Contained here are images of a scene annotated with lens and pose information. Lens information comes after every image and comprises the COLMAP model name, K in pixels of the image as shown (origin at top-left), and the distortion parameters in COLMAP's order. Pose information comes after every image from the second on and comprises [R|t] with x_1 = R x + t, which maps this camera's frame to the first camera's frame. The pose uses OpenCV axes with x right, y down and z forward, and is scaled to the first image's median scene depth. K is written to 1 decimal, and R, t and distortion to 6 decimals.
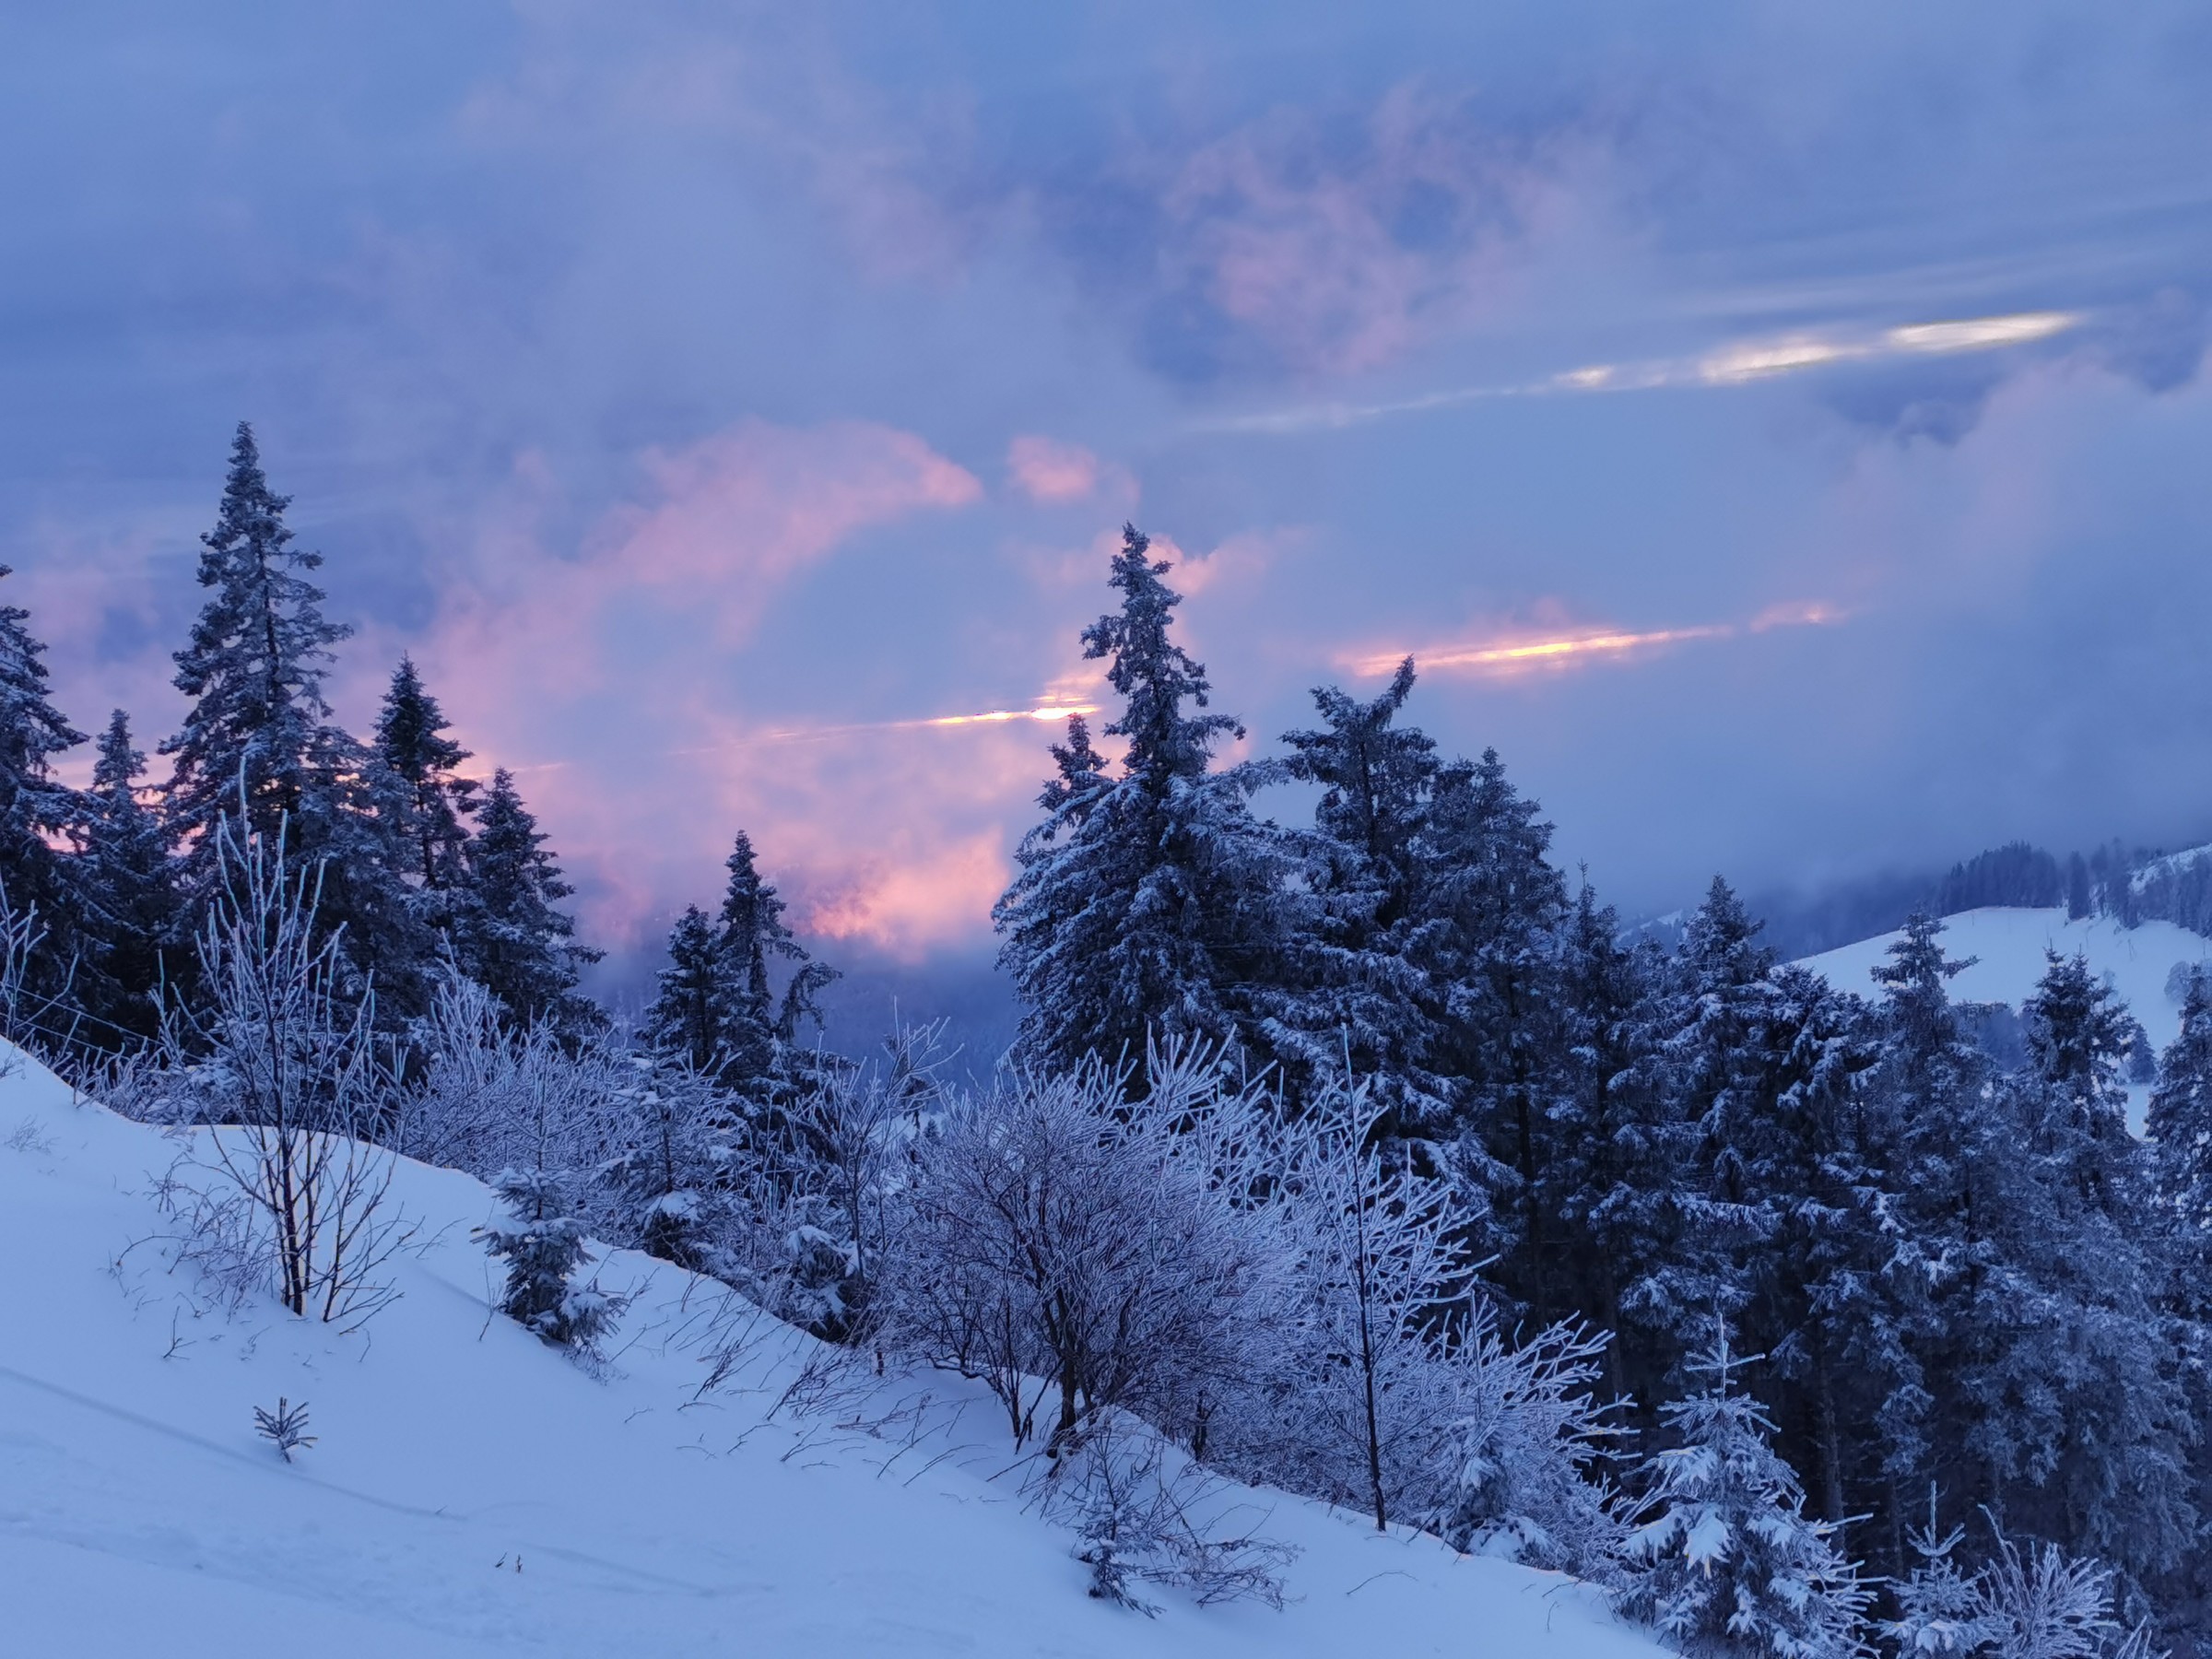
lens RADIAL K [[4526.6, 0, 1154.3], [0, 4526.6, 882.5], [0, 0, 1]] dist [0.102686, 0.000000]
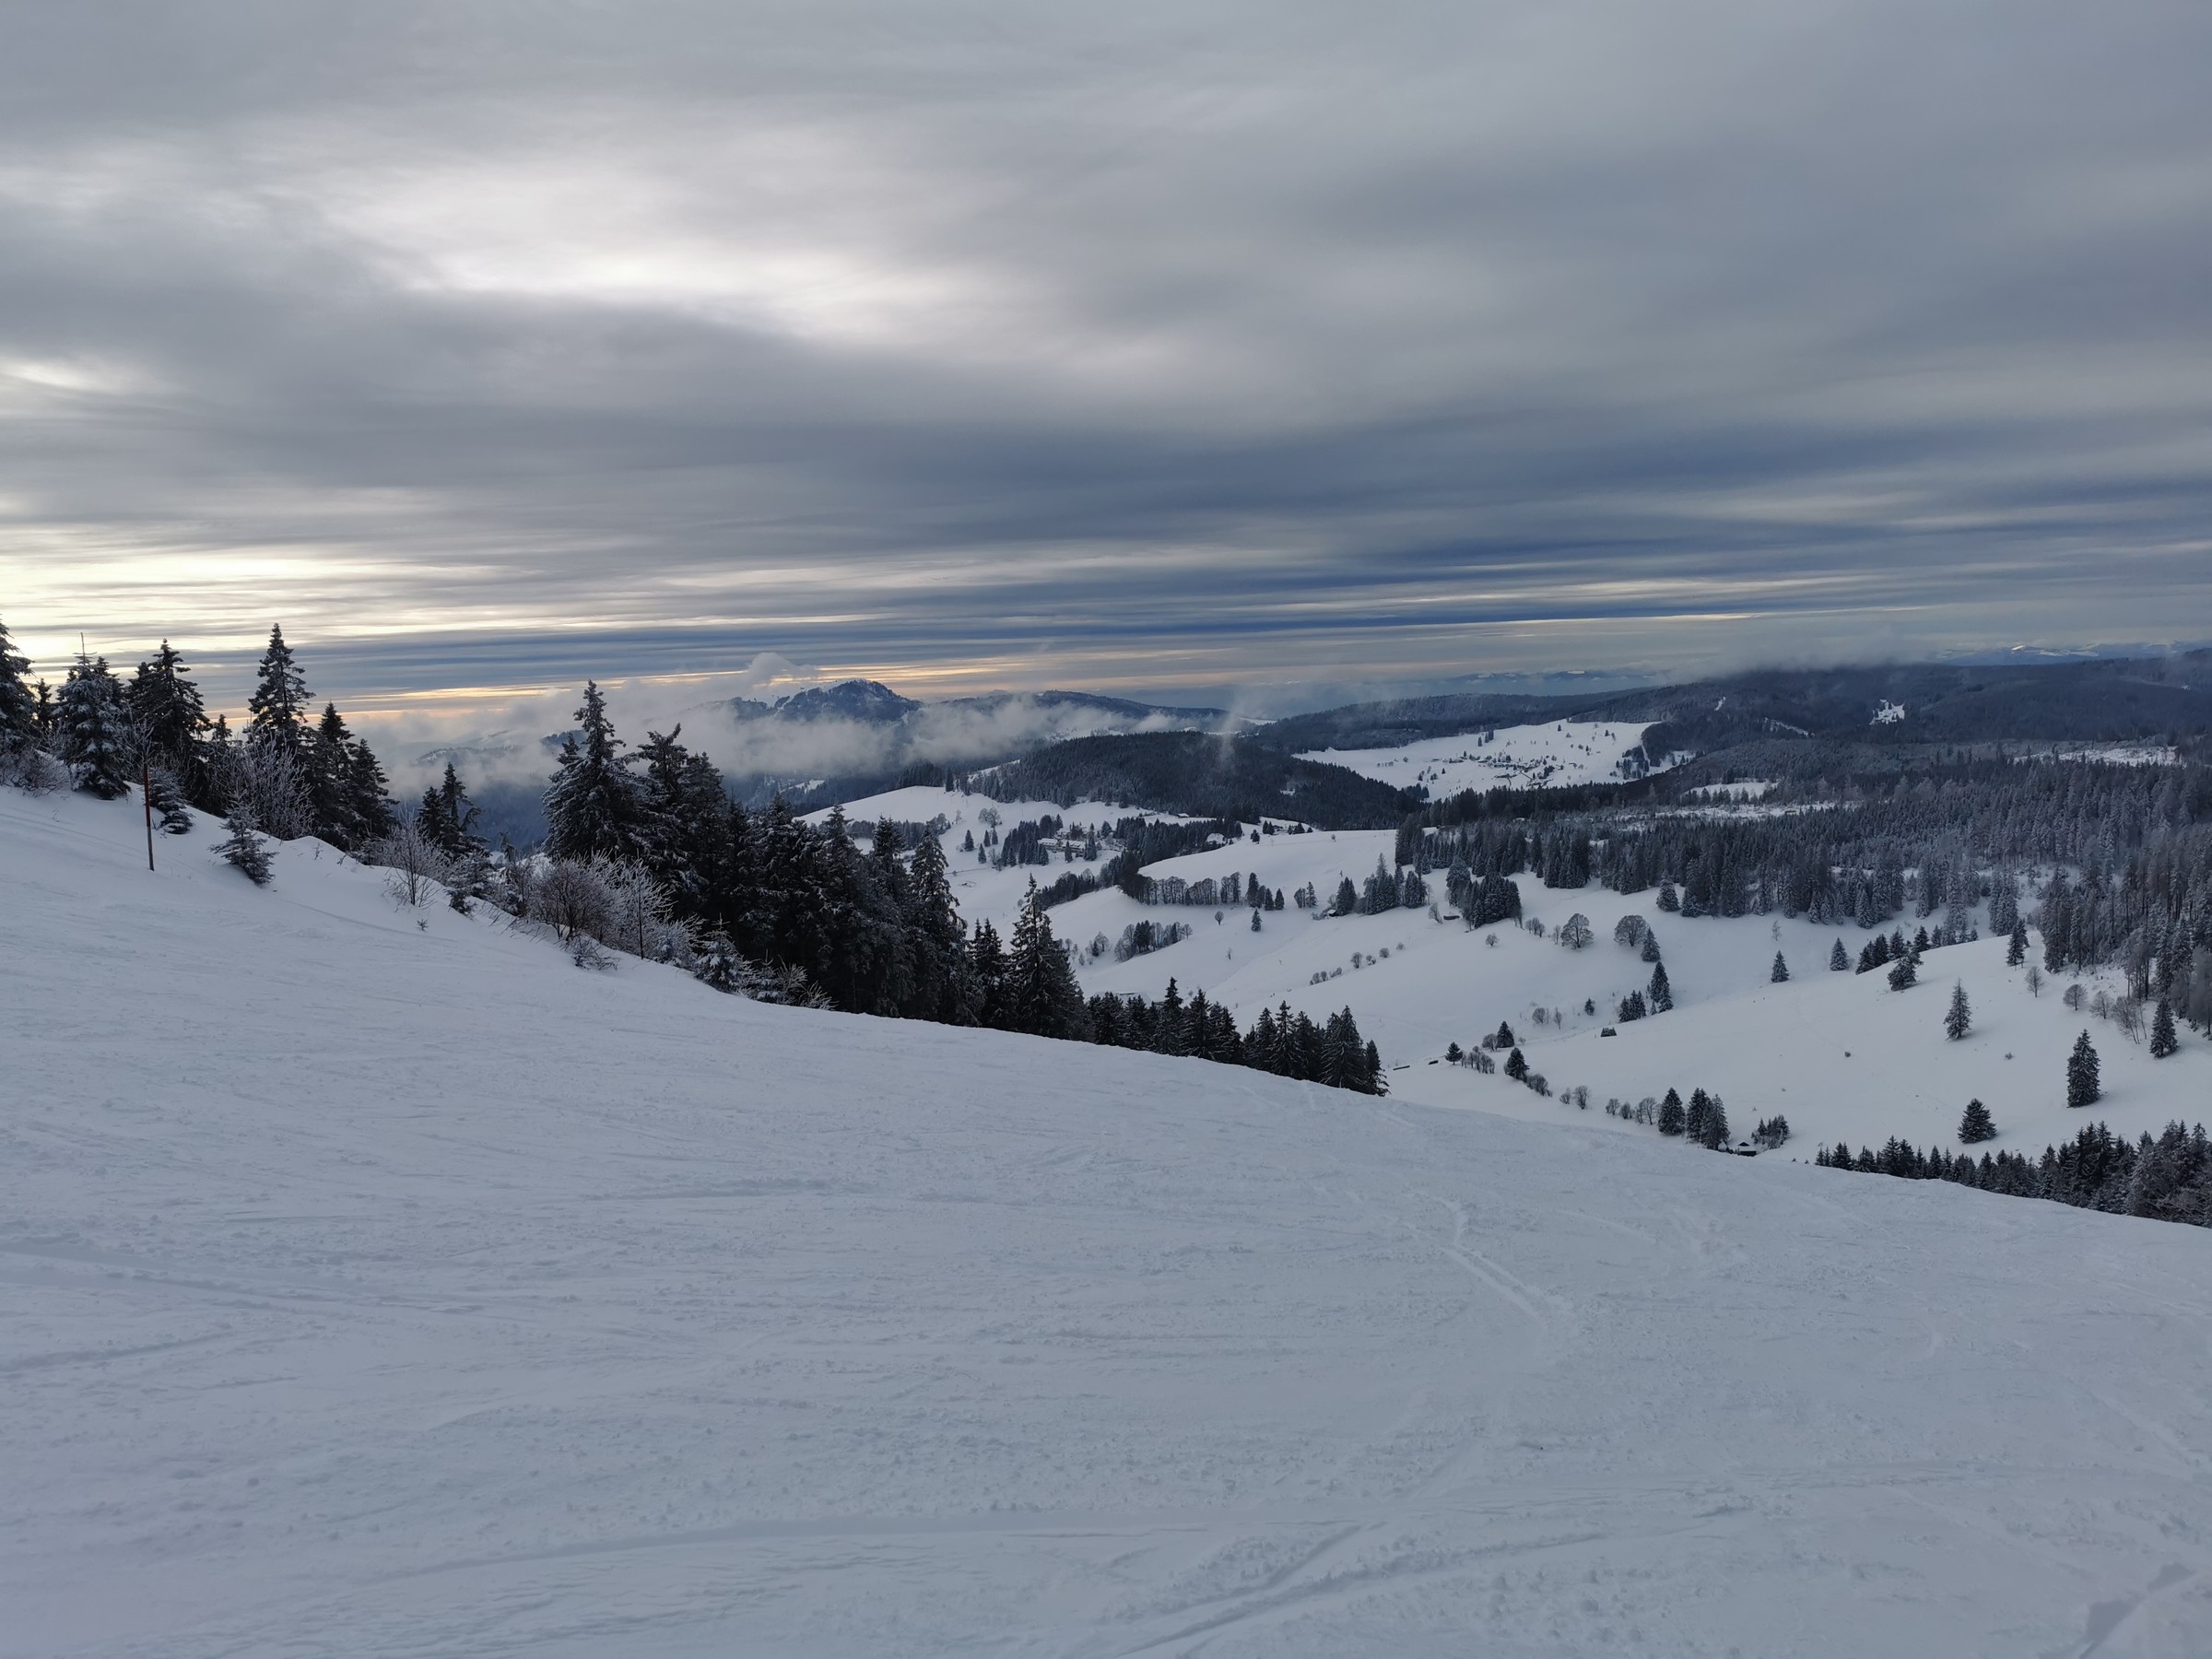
lens RADIAL K [[1689.0, 0, 1124.9], [0, 1689.0, 819.2], [0, 0, 1]] dist [0.062037, -0.045256]
pose [[0.954262, 0.028001, 0.297657, 0.001065], [-0.035944, 0.999128, 0.021243, -0.046552], [-0.296803, -0.030971, 0.954436, -0.695541]]
